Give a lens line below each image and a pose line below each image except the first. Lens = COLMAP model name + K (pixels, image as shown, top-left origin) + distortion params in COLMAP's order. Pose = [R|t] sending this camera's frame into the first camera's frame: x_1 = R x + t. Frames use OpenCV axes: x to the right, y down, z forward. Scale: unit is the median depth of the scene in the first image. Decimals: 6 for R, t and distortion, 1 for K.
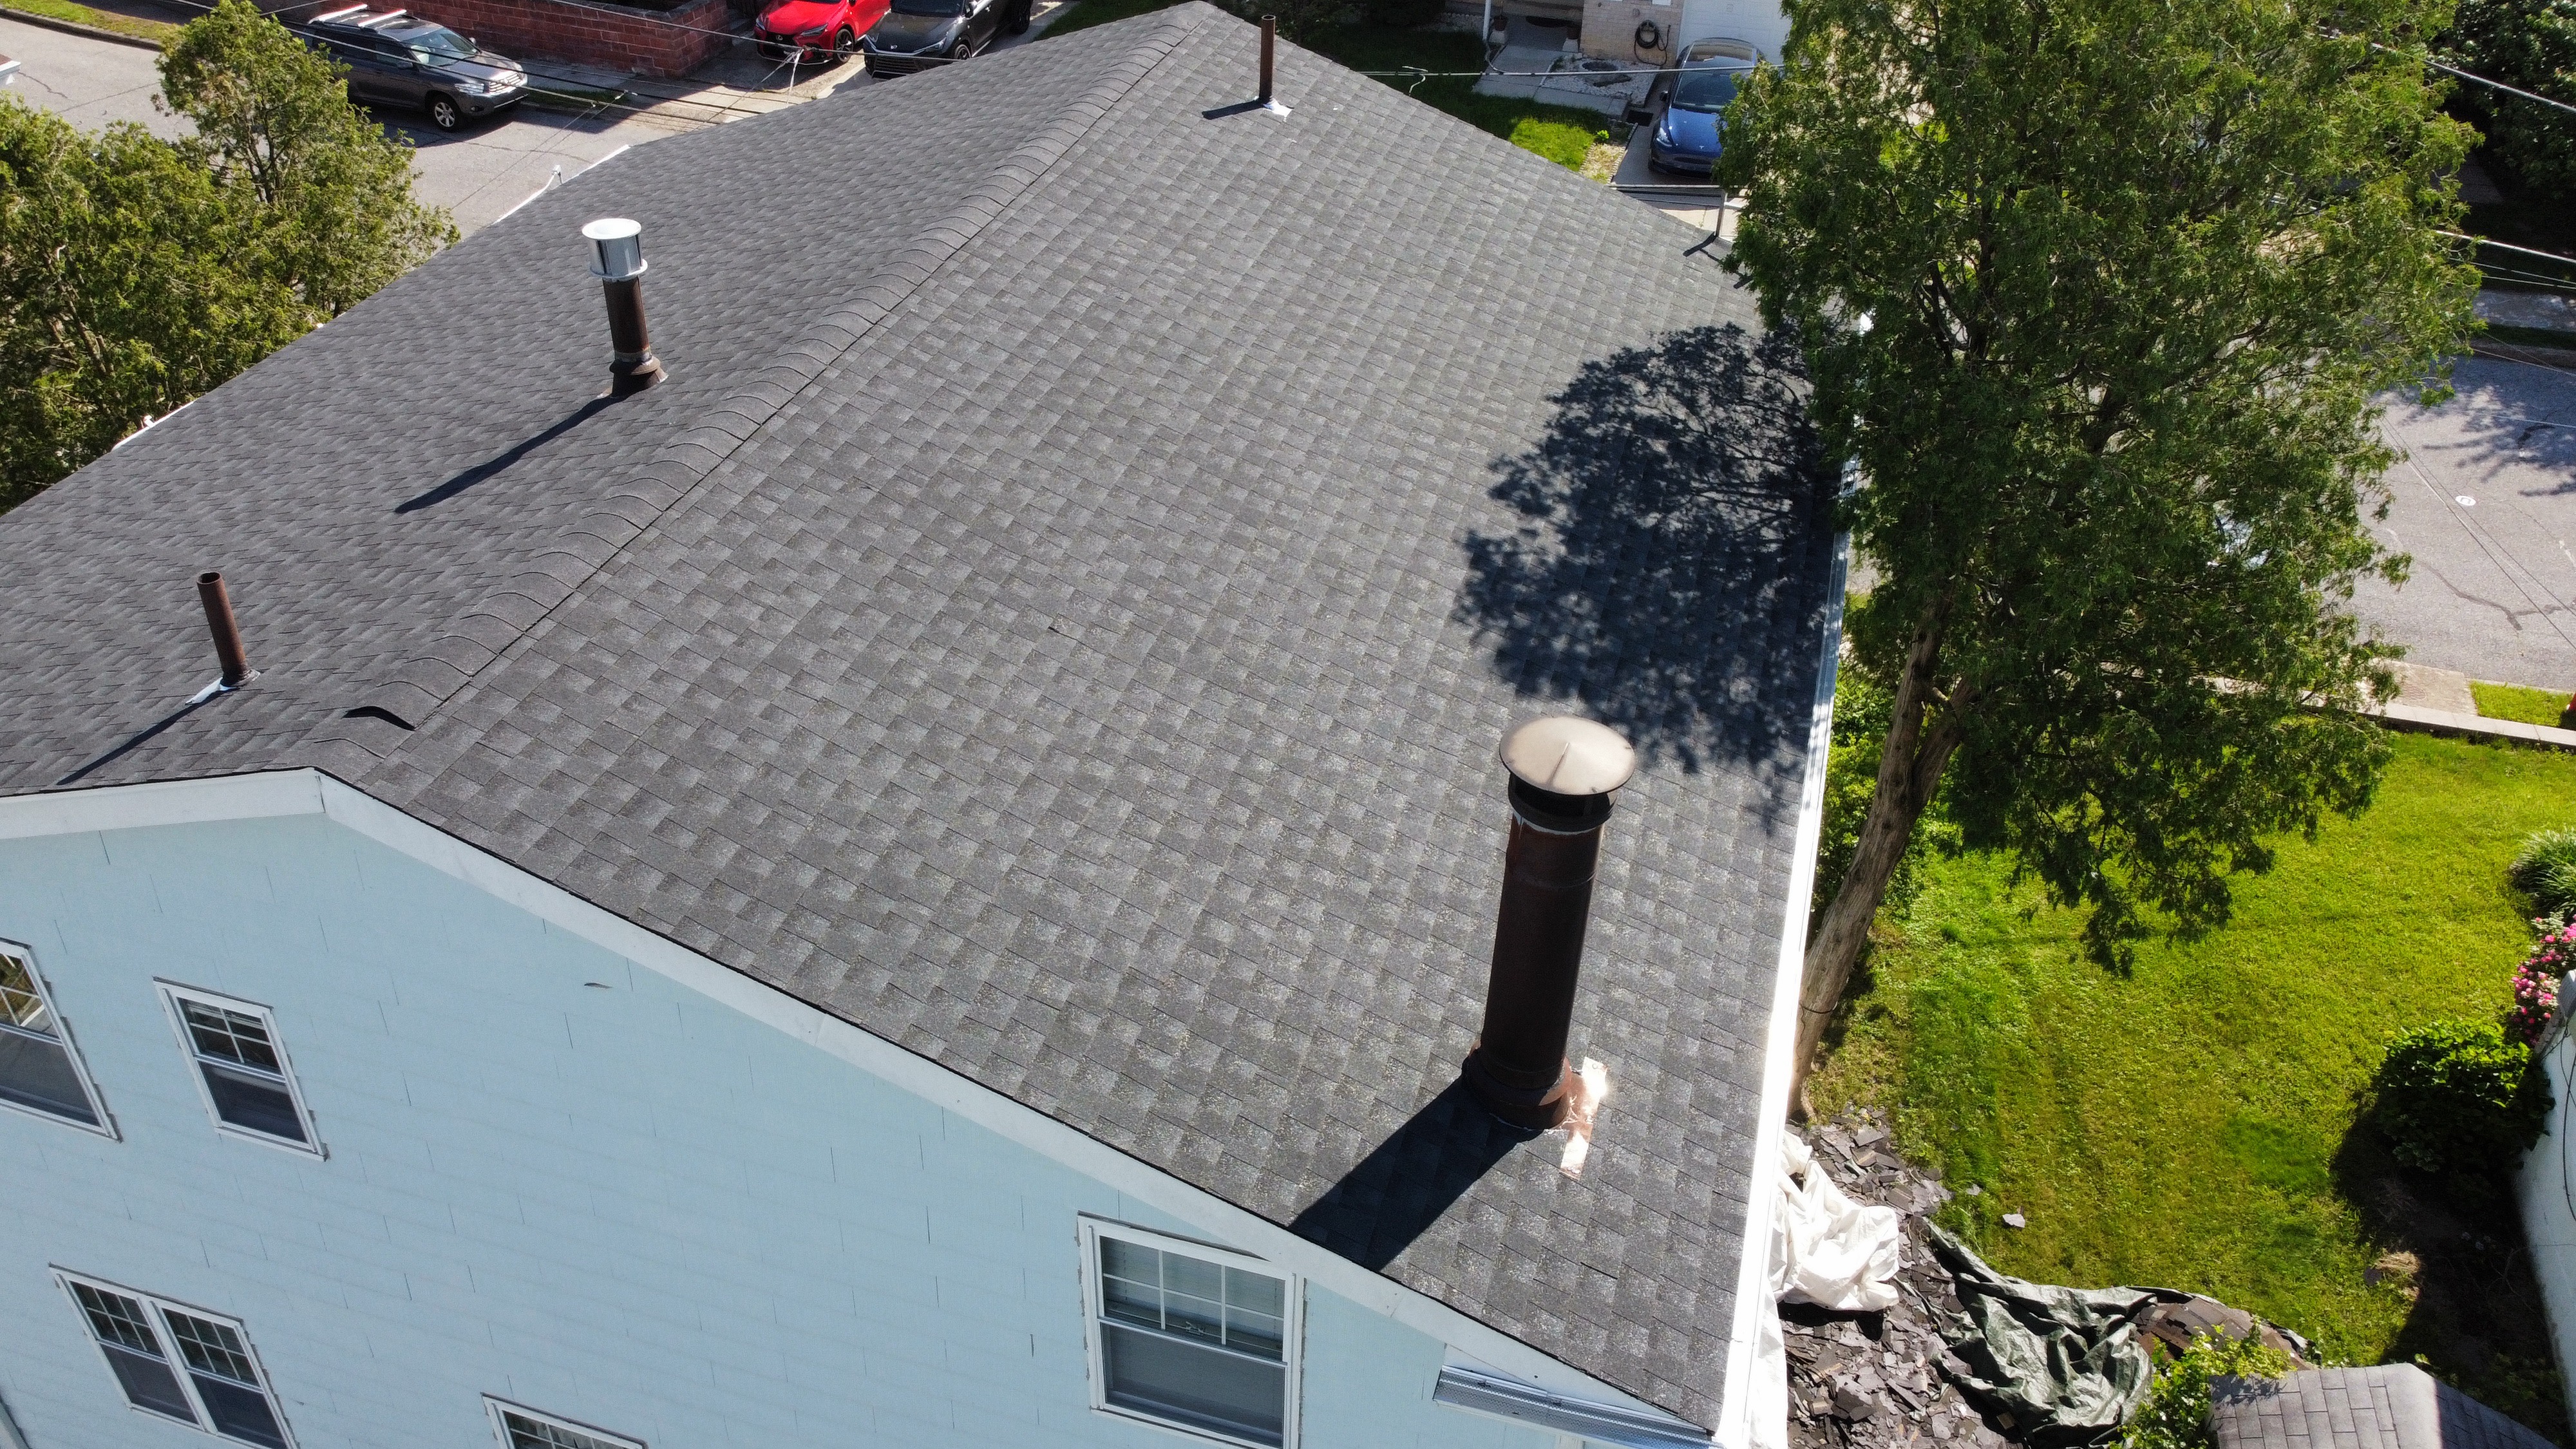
lens RADIAL K [[1928.2, 0, 1277.2], [0, 1928.2, 718.6], [0, 0, 1]] dist [-0.003668, 0.002091]
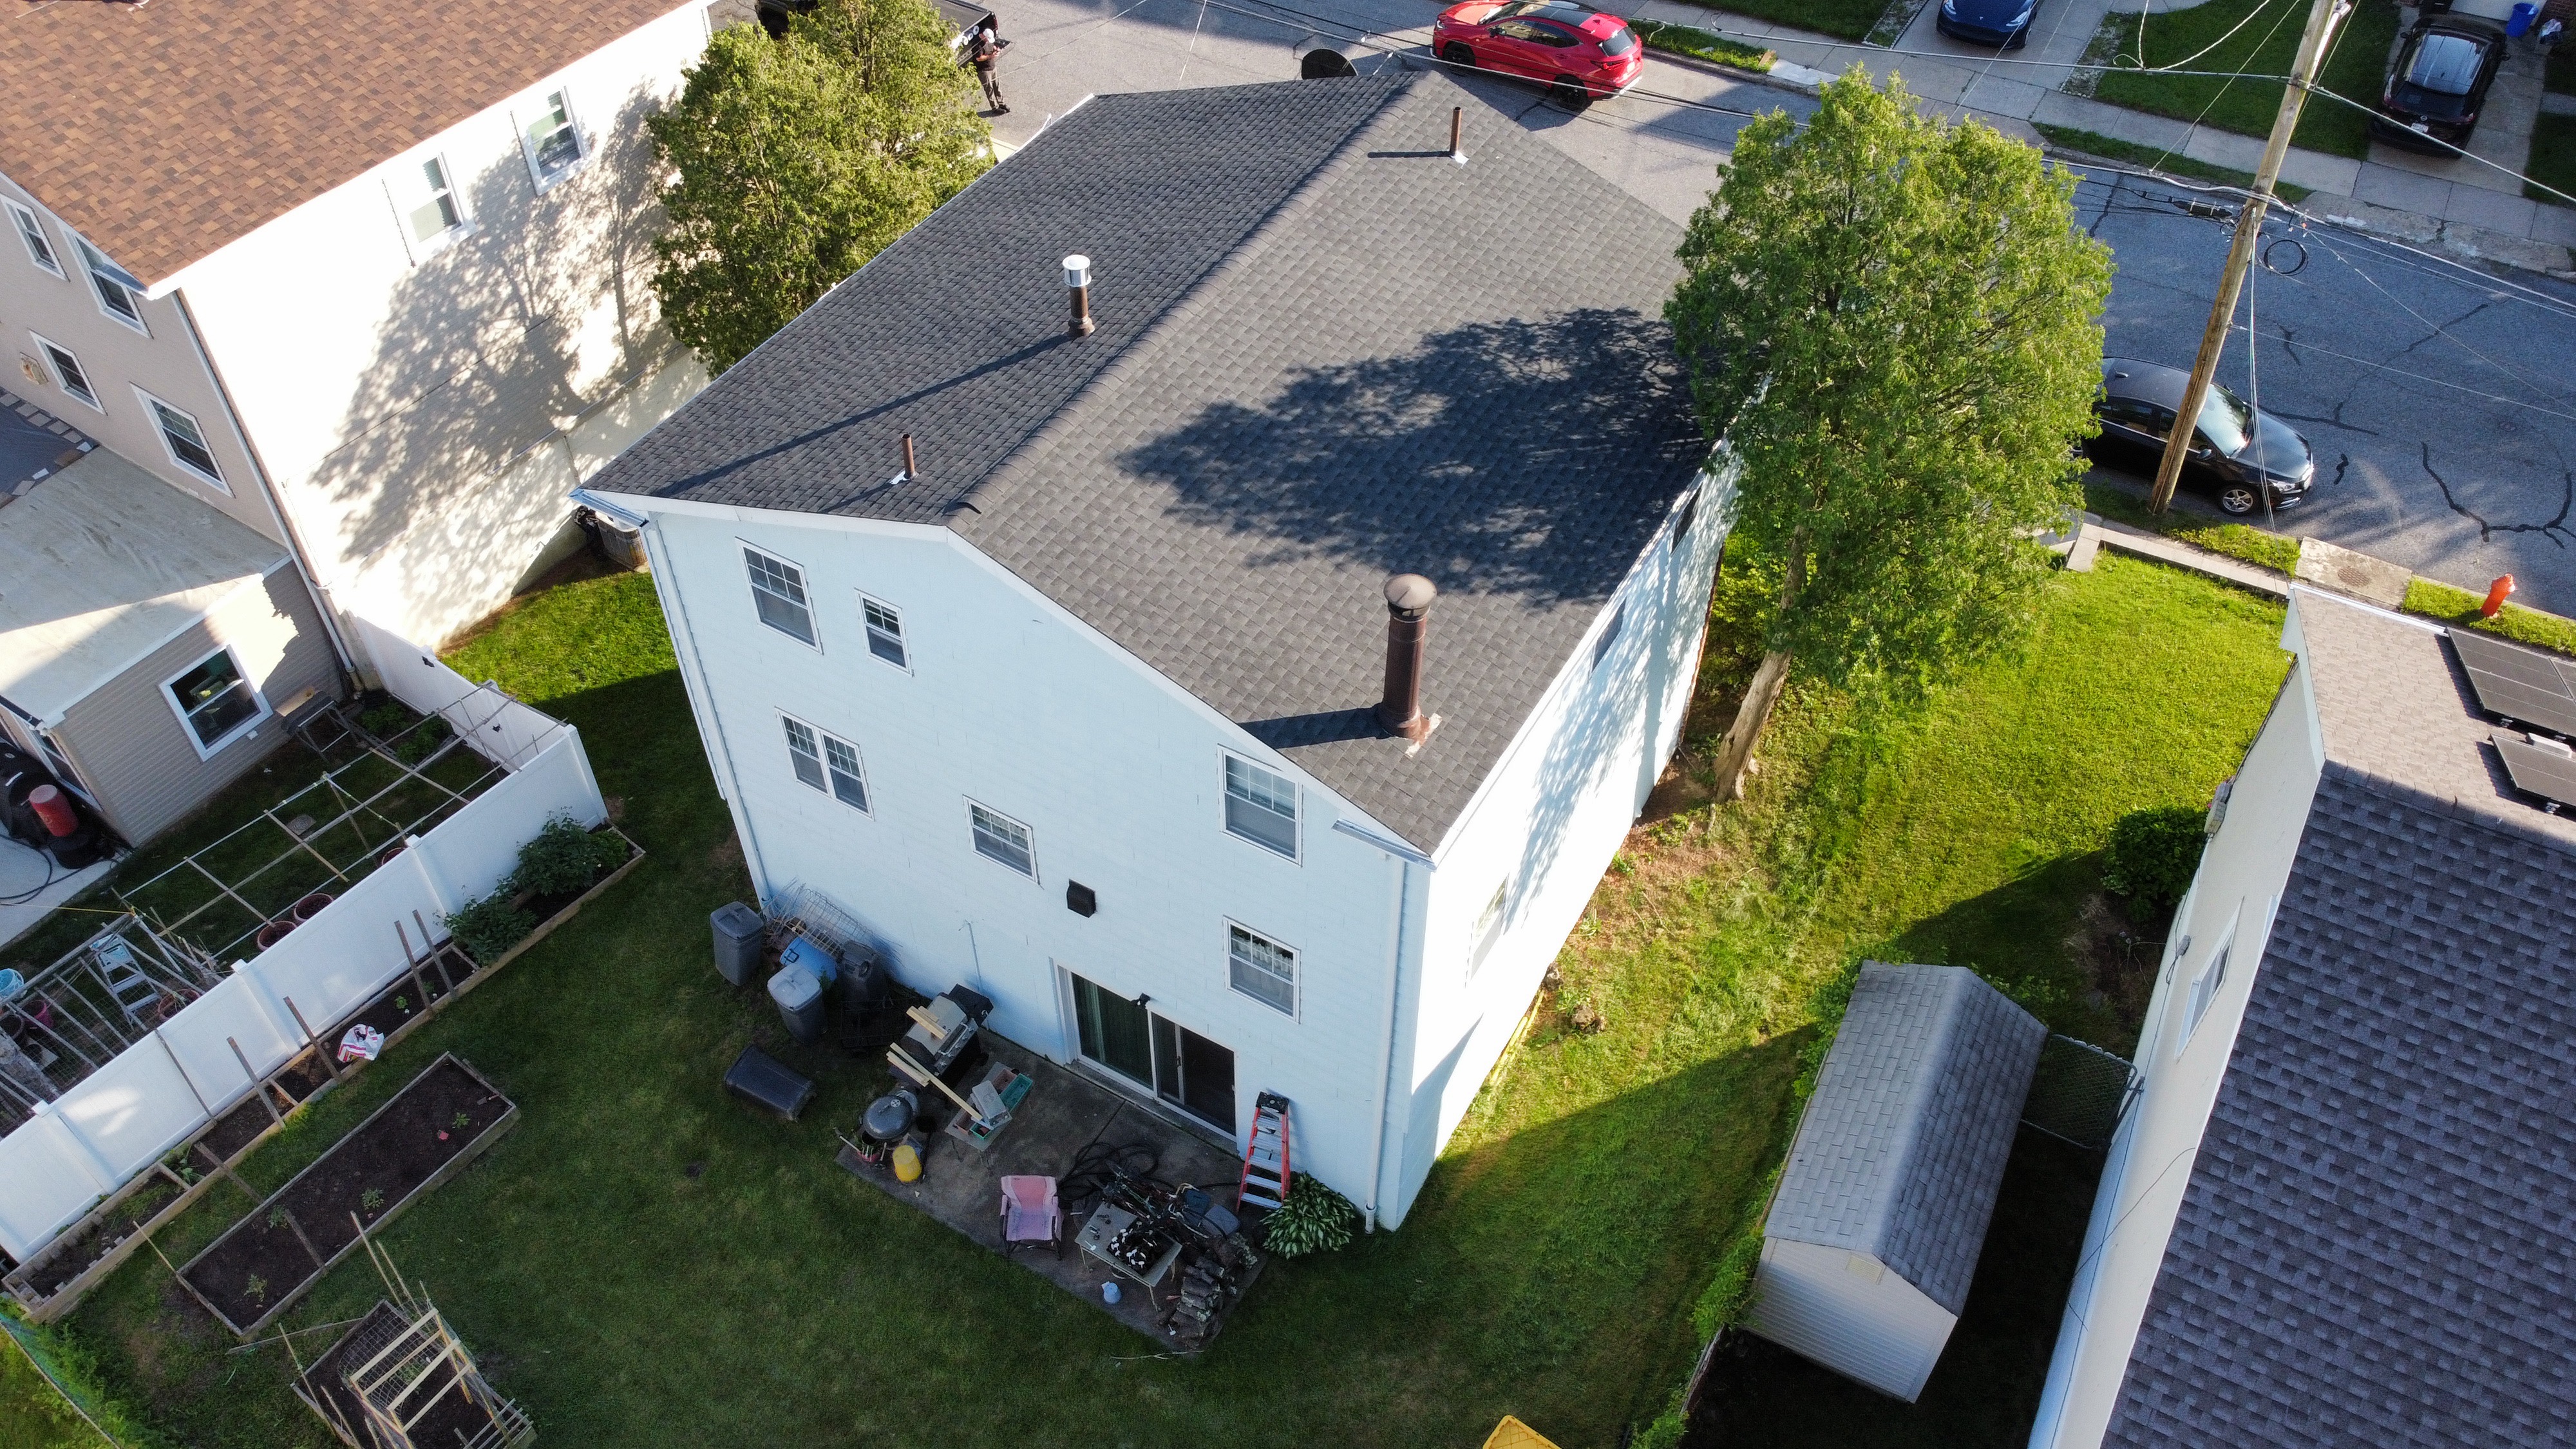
lens RADIAL K [[1928.2, 0, 1277.2], [0, 1928.2, 718.6], [0, 0, 1]] dist [-0.003668, 0.002091]
pose [[0.971110, 0.157134, -0.179597, 0.389333], [-0.123403, 0.974836, 0.185649, -0.227287], [0.204249, -0.158122, 0.966064, -1.284510]]
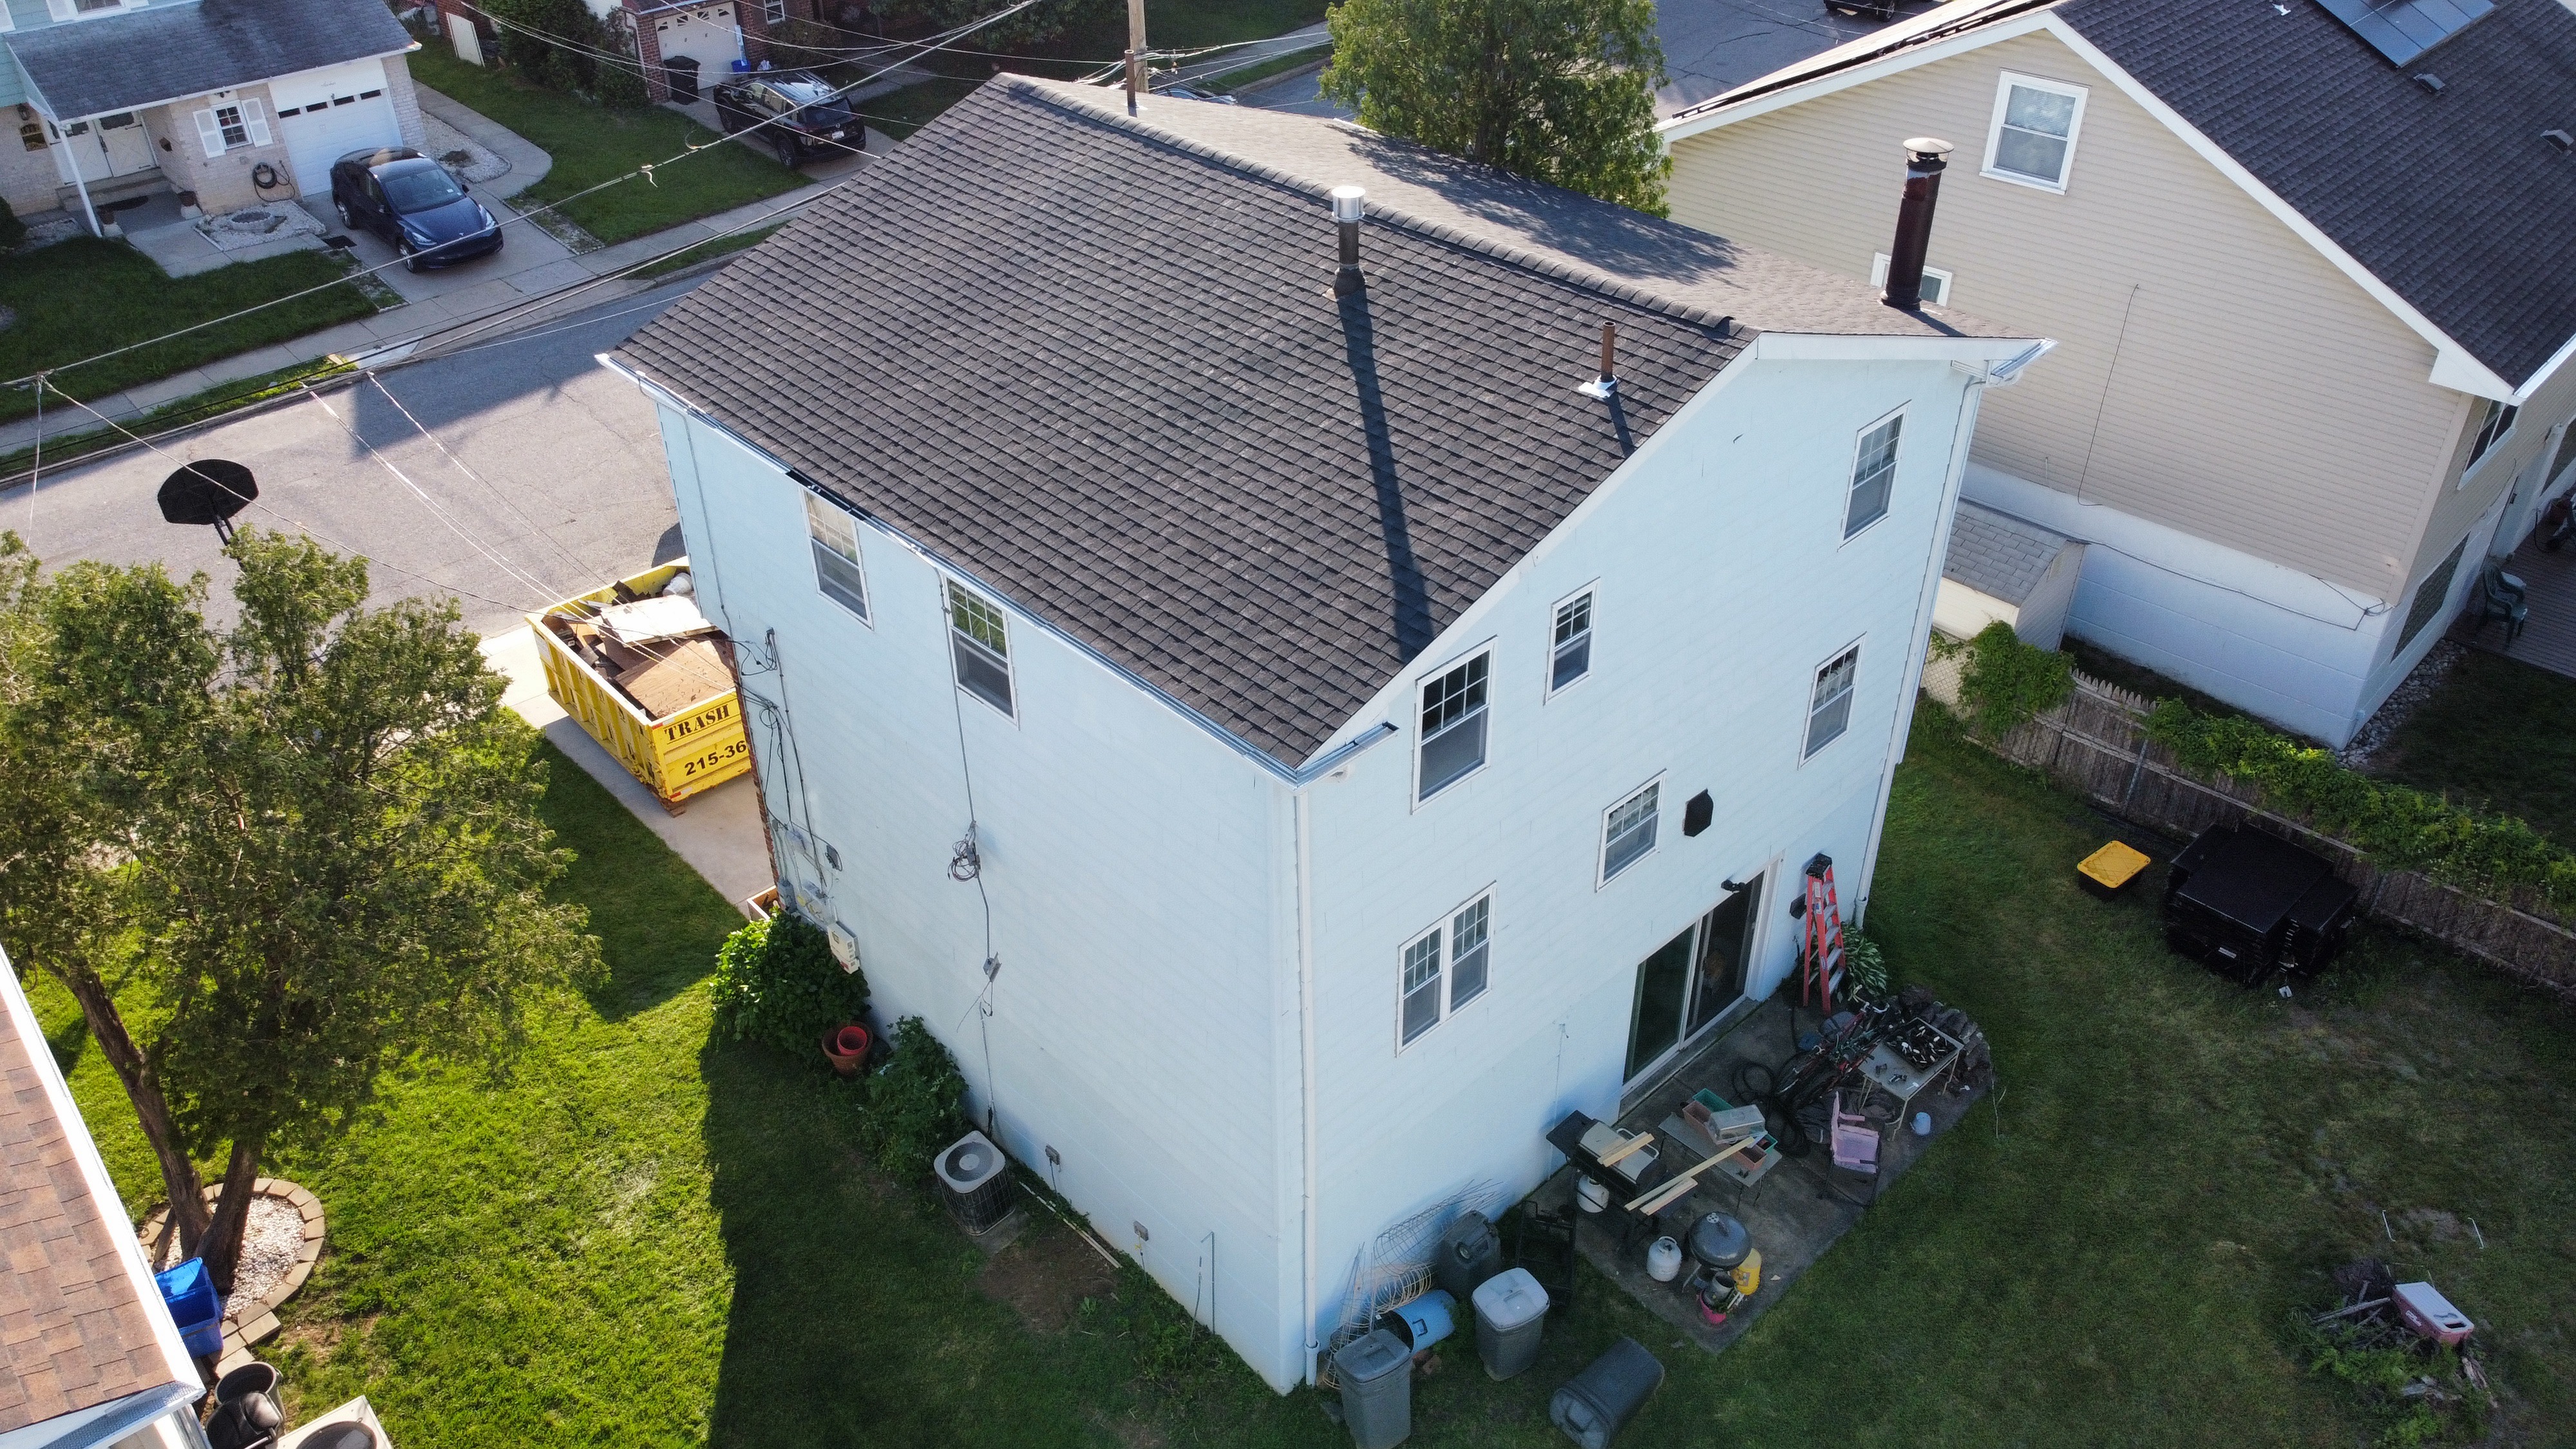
lens RADIAL K [[1928.2, 0, 1277.2], [0, 1928.2, 718.6], [0, 0, 1]] dist [-0.003668, 0.002091]
pose [[0.501112, -0.515312, 0.695227, -2.166470], [0.524399, 0.819894, 0.229736, -0.355330], [-0.688398, 0.249453, 0.681088, -0.059235]]
